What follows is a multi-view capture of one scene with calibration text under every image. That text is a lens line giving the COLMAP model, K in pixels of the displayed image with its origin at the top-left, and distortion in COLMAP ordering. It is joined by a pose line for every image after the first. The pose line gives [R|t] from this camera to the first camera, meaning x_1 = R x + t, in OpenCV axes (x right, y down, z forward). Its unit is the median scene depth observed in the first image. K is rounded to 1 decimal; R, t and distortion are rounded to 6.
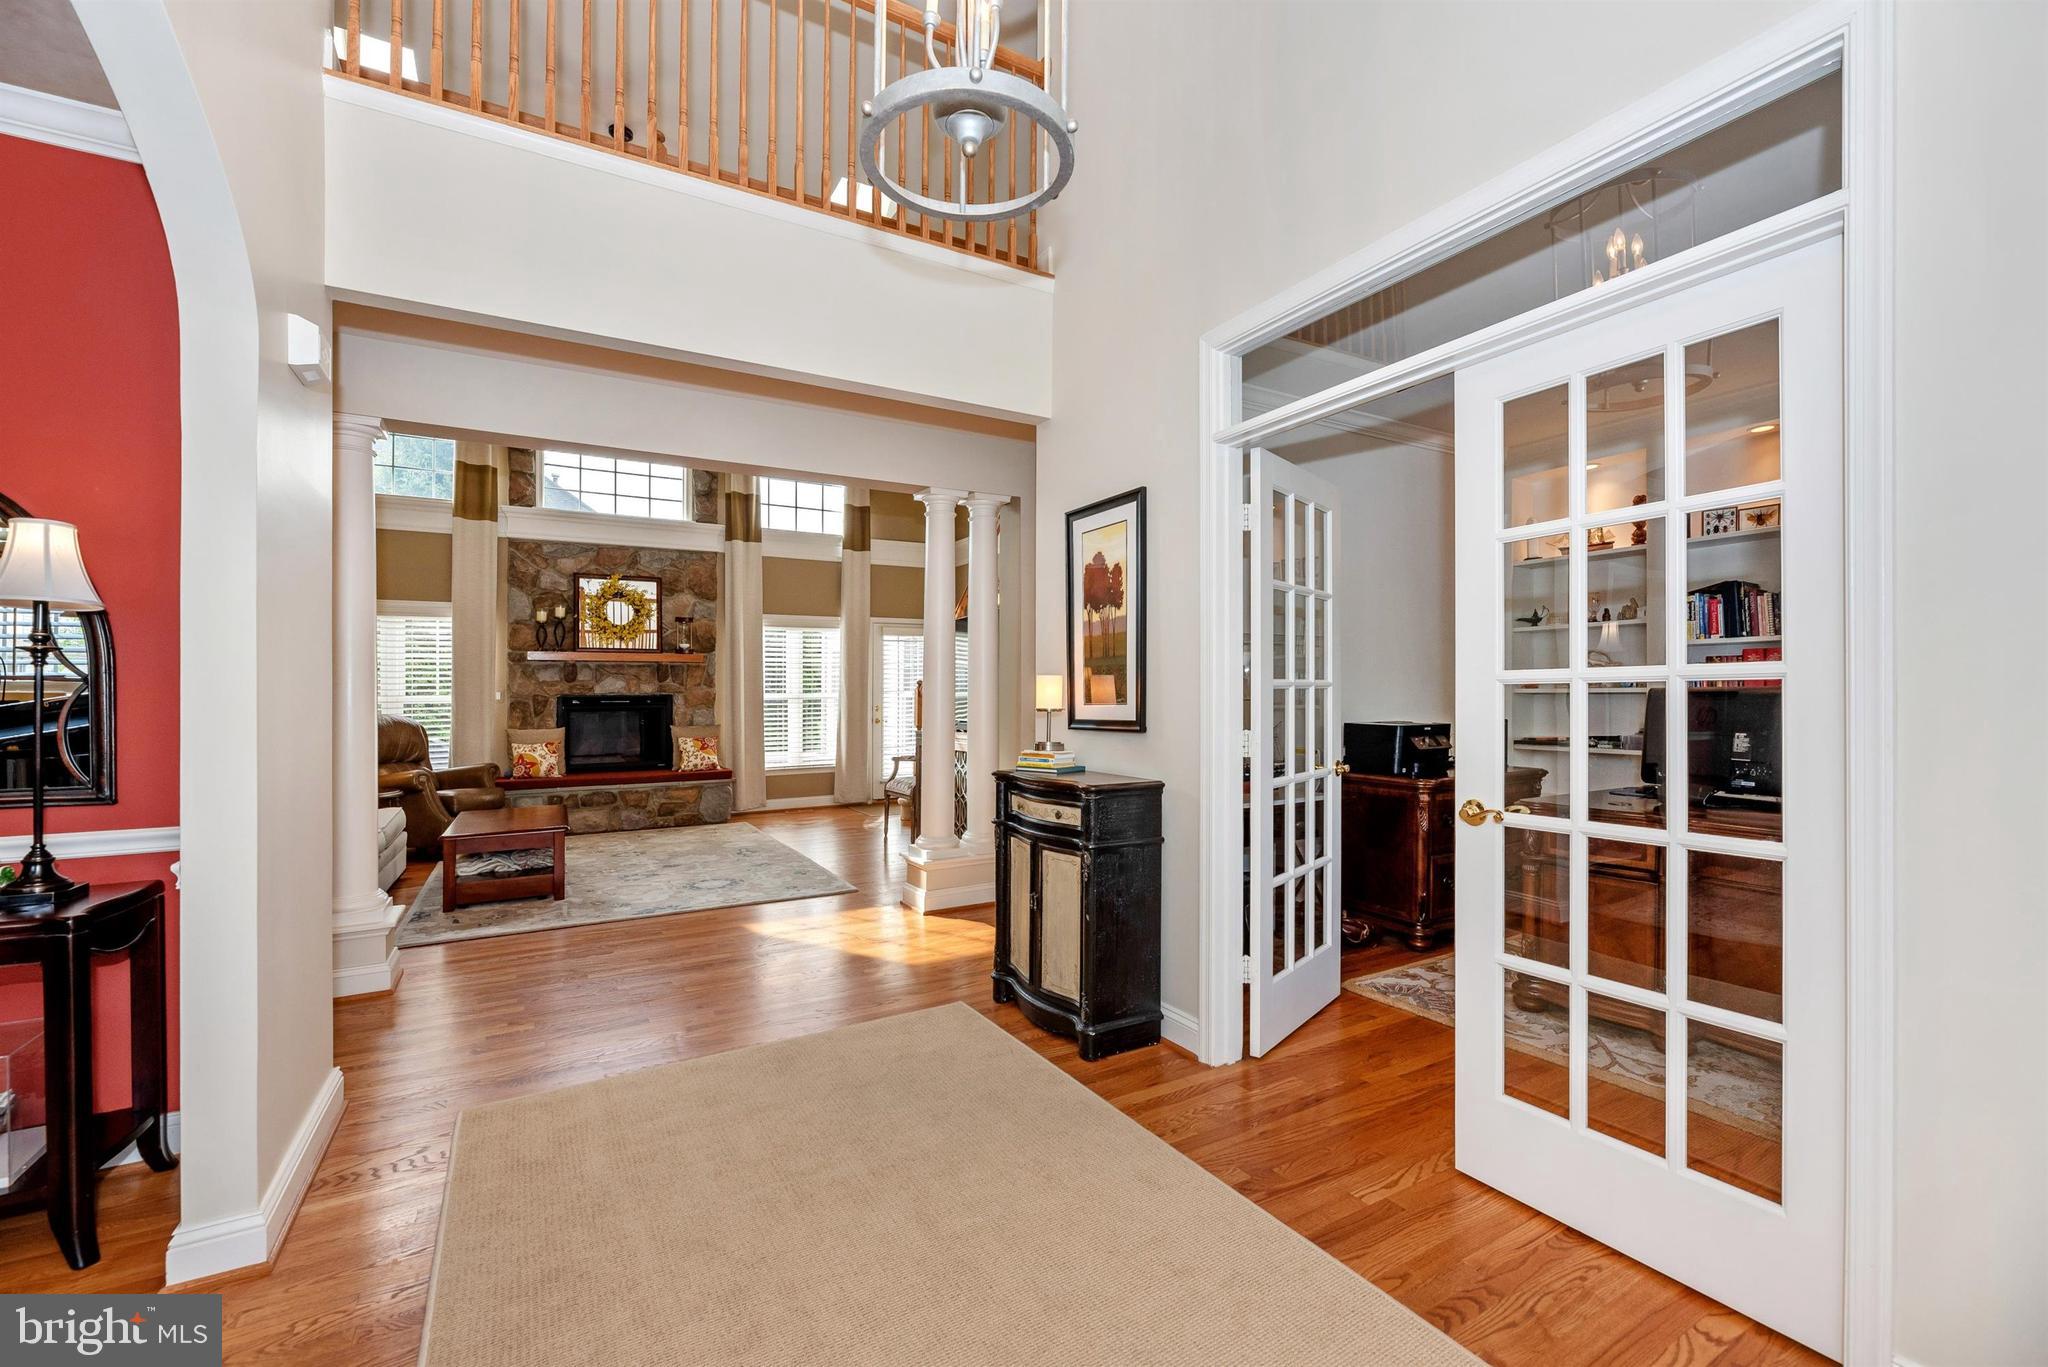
lens RADIAL K [[832.1, 0, 1027.5], [0, 832.1, 680.4], [0, 0, 1]] dist [0.008703, 0.000131]
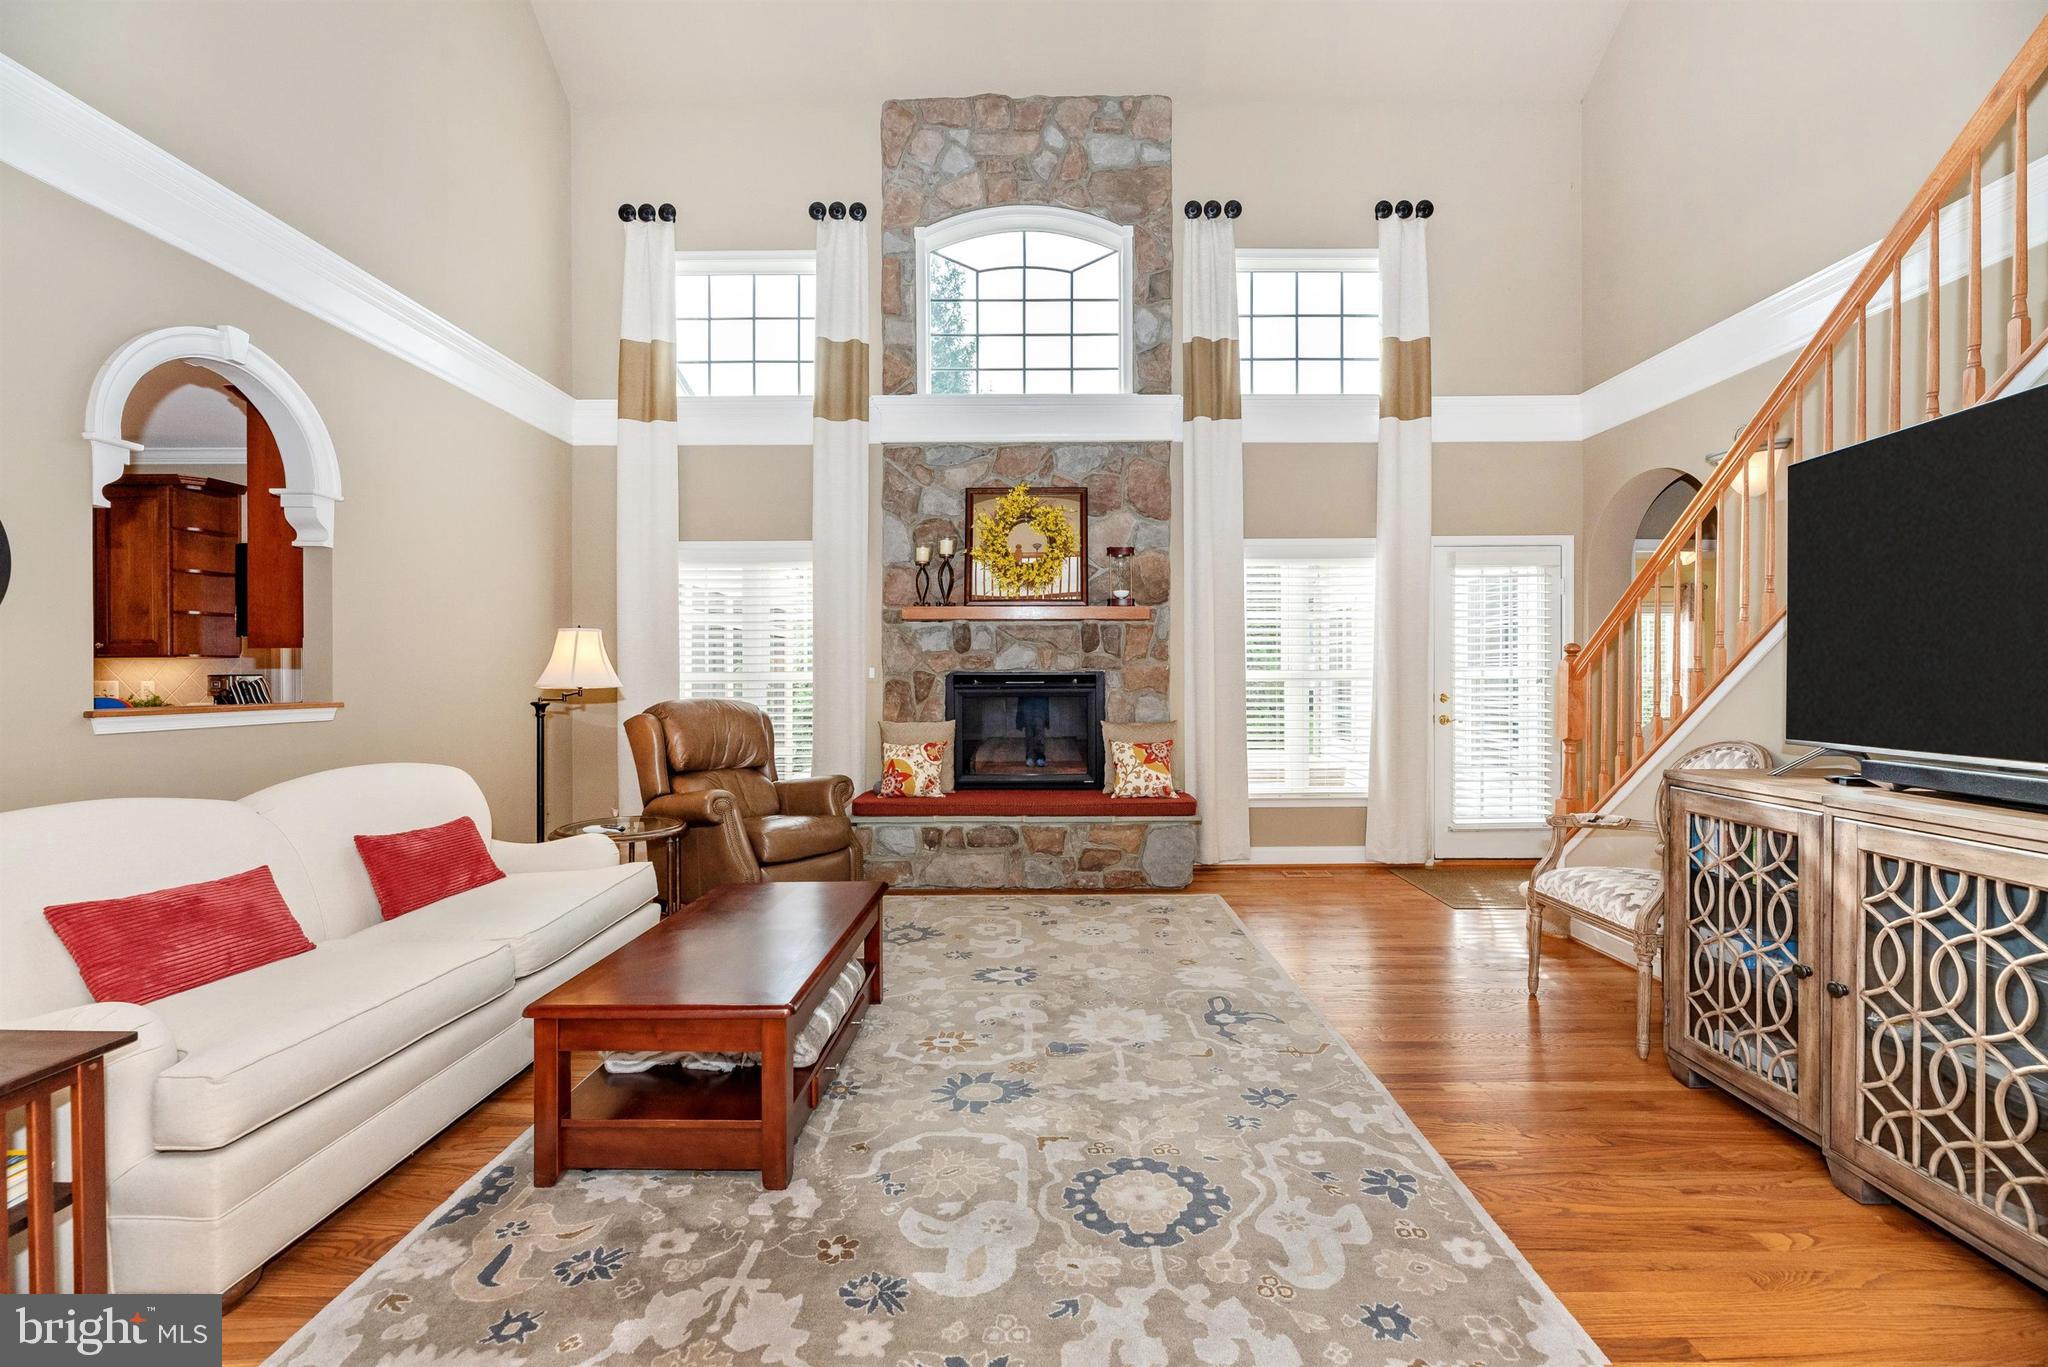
lens RADIAL K [[832.1, 0, 1024.7], [0, 832.1, 675.6], [0, 0, 1]] dist [0.008703, 0.000131]
pose [[0.856344, 0.002956, -0.516397, -0.160699], [0.006372, 0.999847, 0.016289, 0.009818], [0.516366, -0.017239, 0.856195, 0.454014]]
